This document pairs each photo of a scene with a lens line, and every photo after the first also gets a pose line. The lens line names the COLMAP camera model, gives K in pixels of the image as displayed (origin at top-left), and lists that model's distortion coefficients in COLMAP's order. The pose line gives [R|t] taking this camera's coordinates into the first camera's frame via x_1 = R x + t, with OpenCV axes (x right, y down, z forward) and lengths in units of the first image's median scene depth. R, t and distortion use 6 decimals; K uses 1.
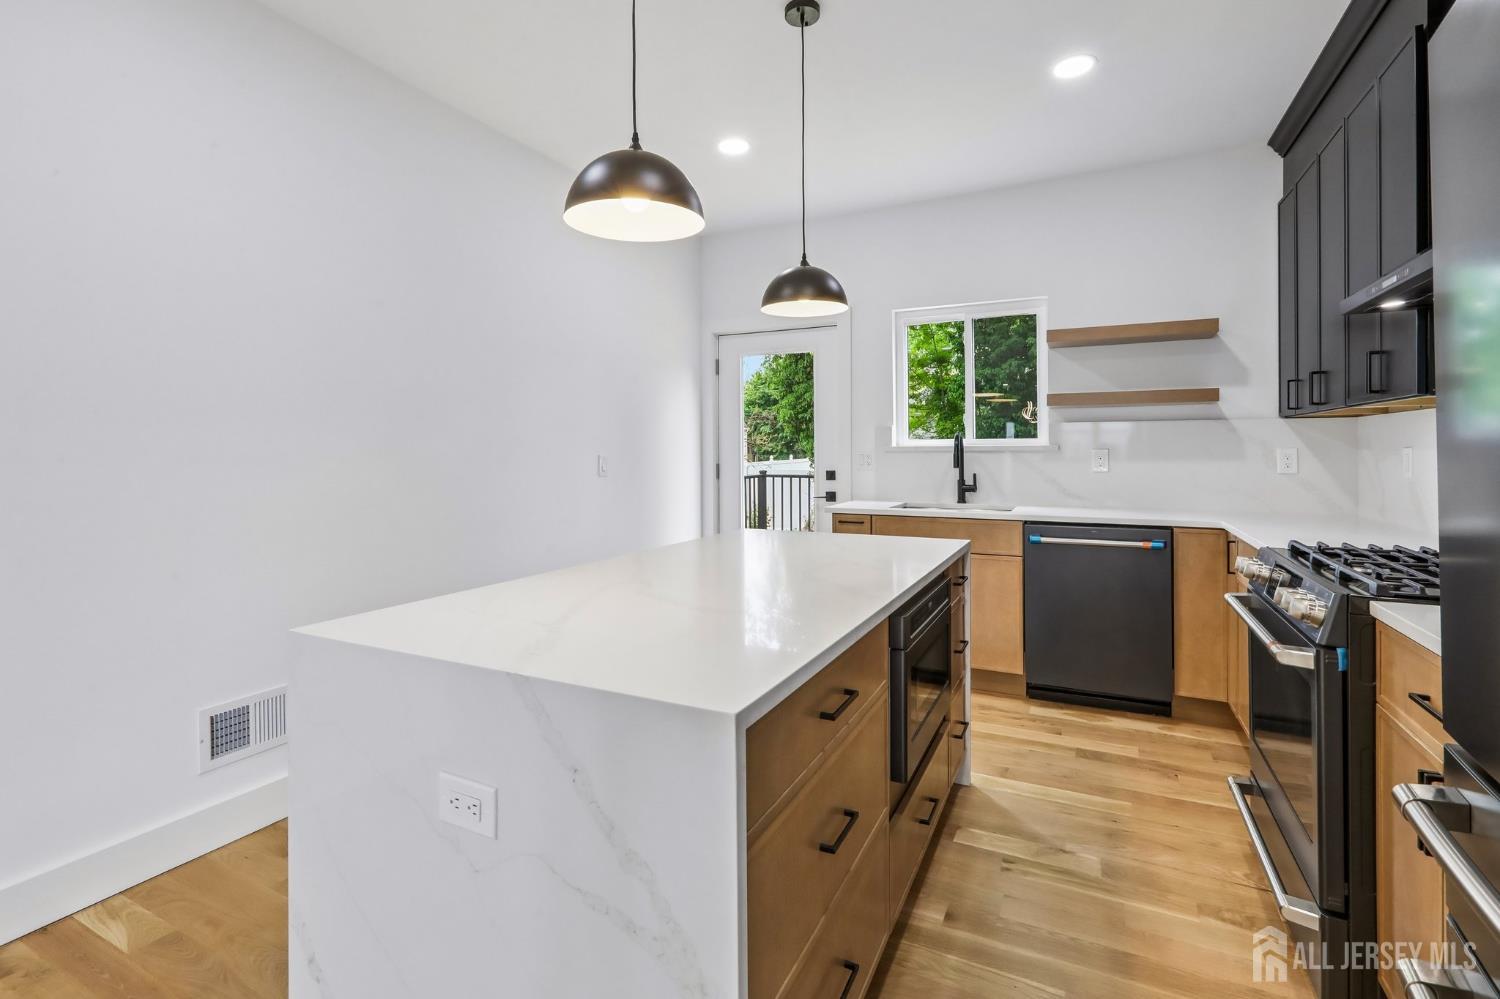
lens RADIAL K [[683.3, 0, 750.6], [0, 683.3, 445.3], [0, 0, 1]] dist [-0.000161, 0.000019]
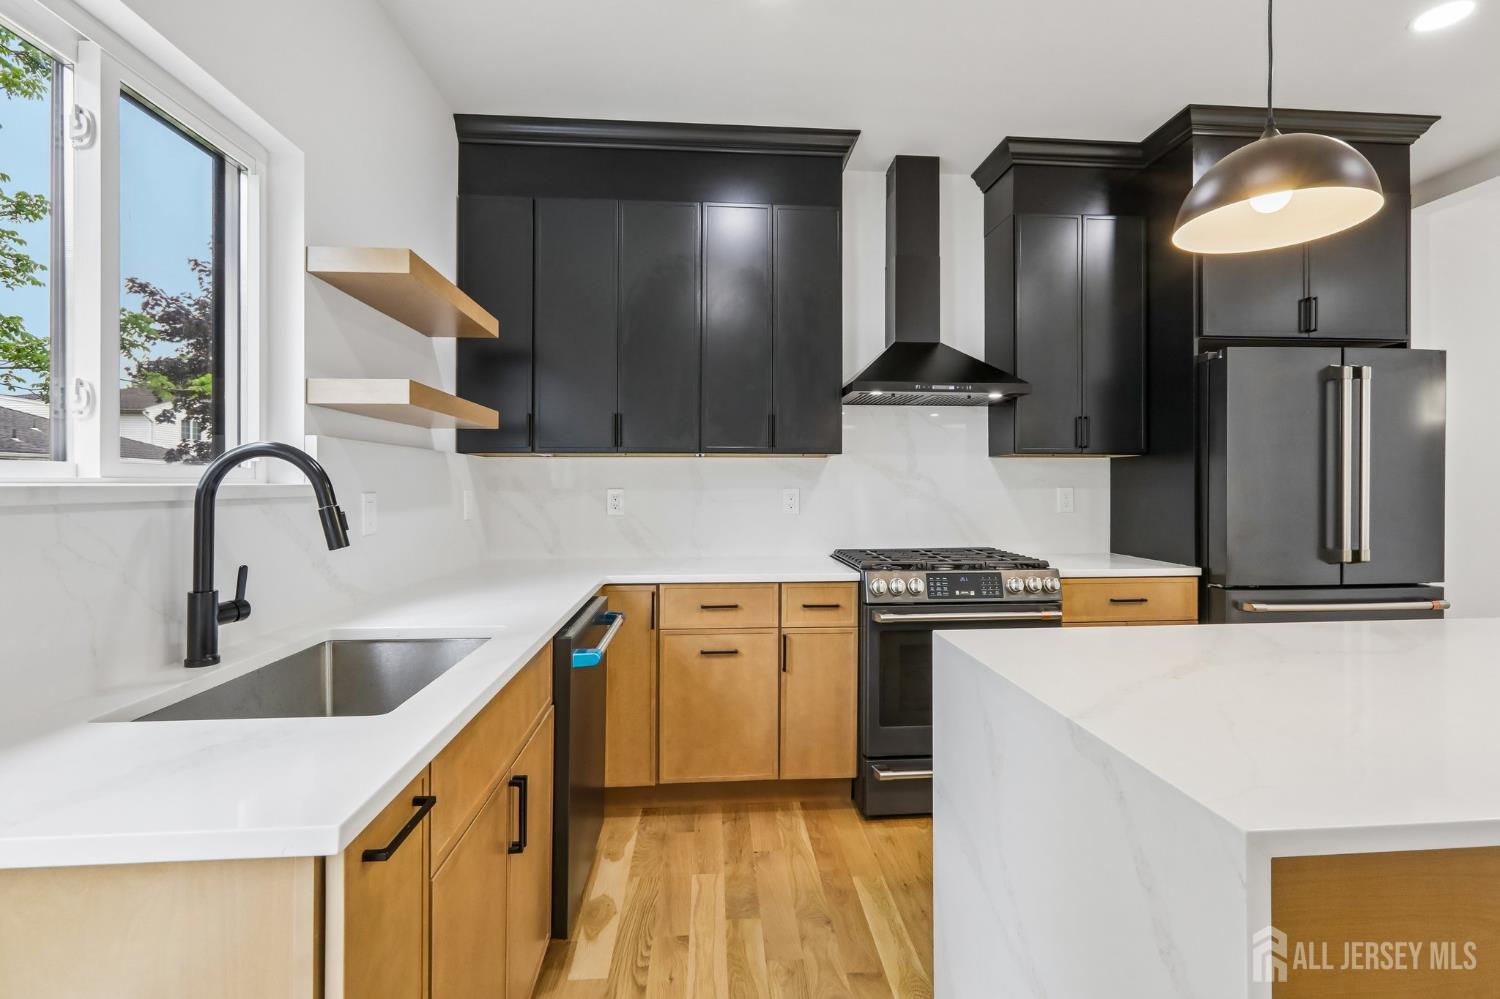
lens RADIAL K [[682.5, 0, 750.0], [0, 682.5, 499.5], [0, 0, 1]] dist [-0.000976, -0.000140]
pose [[-0.517219, -0.016241, 0.855699, -0.112954], [-0.002495, 0.999844, 0.017469, 0.003399], [-0.855849, 0.006900, -0.517179, 1.246400]]
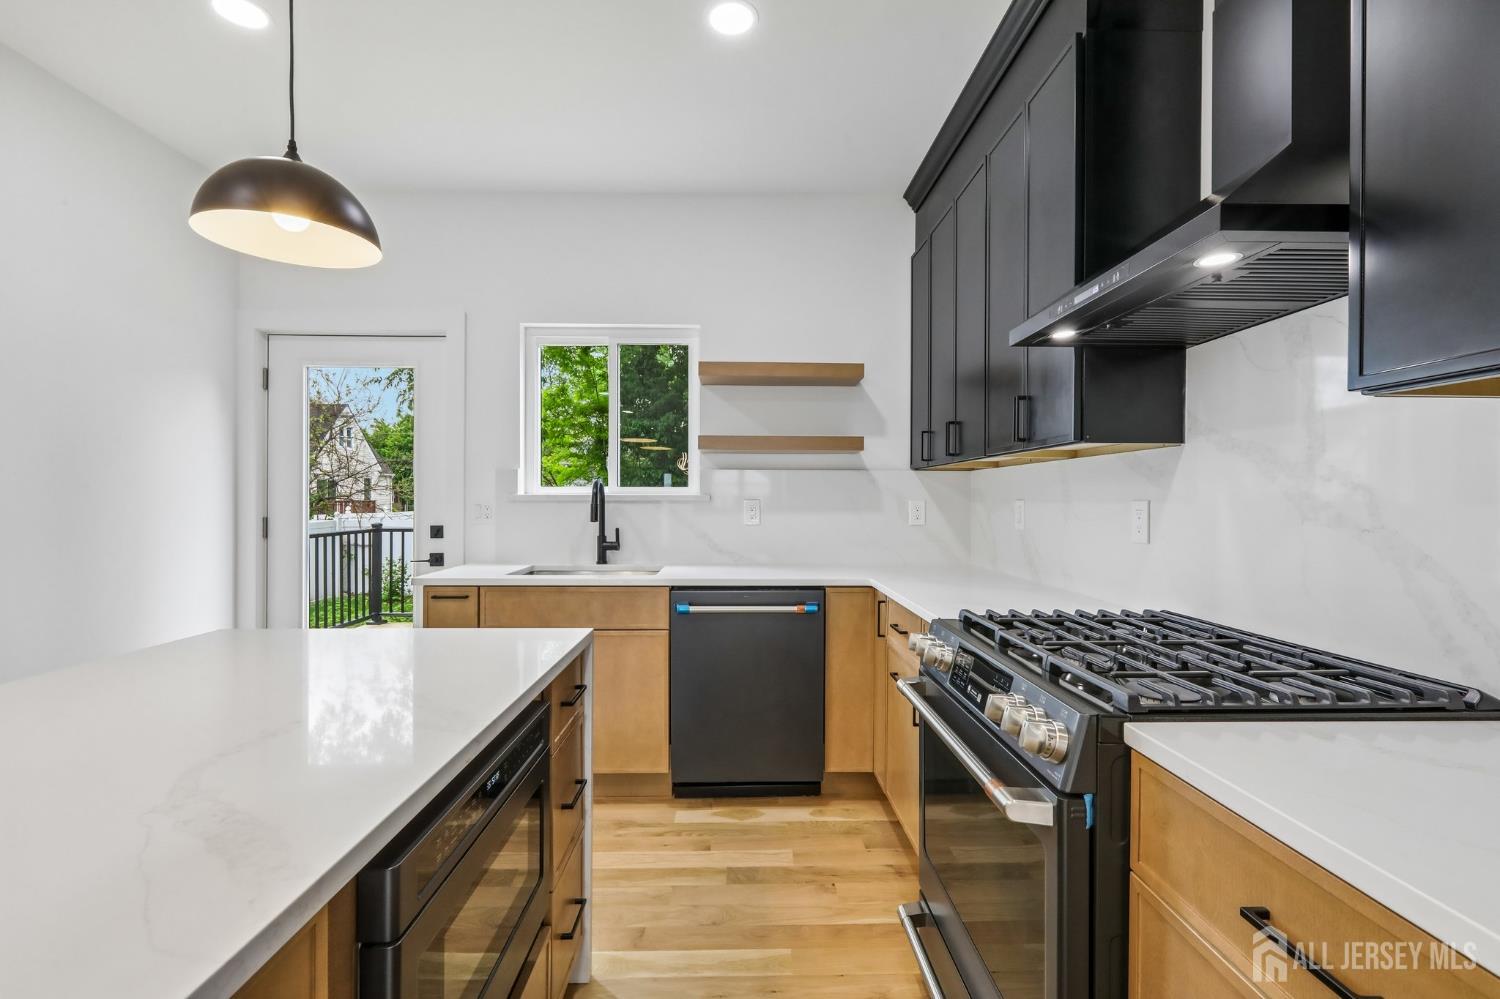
lens RADIAL K [[662.1, 0, 750.0], [0, 662.1, 499.5], [0, 0, 1]] dist [-0.003690, -0.000186]
pose [[0.884810, 0.006639, 0.465904, 0.123659], [-0.009705, 0.999944, 0.004182, 0.002063], [-0.465850, -0.008222, 0.884825, 0.276460]]
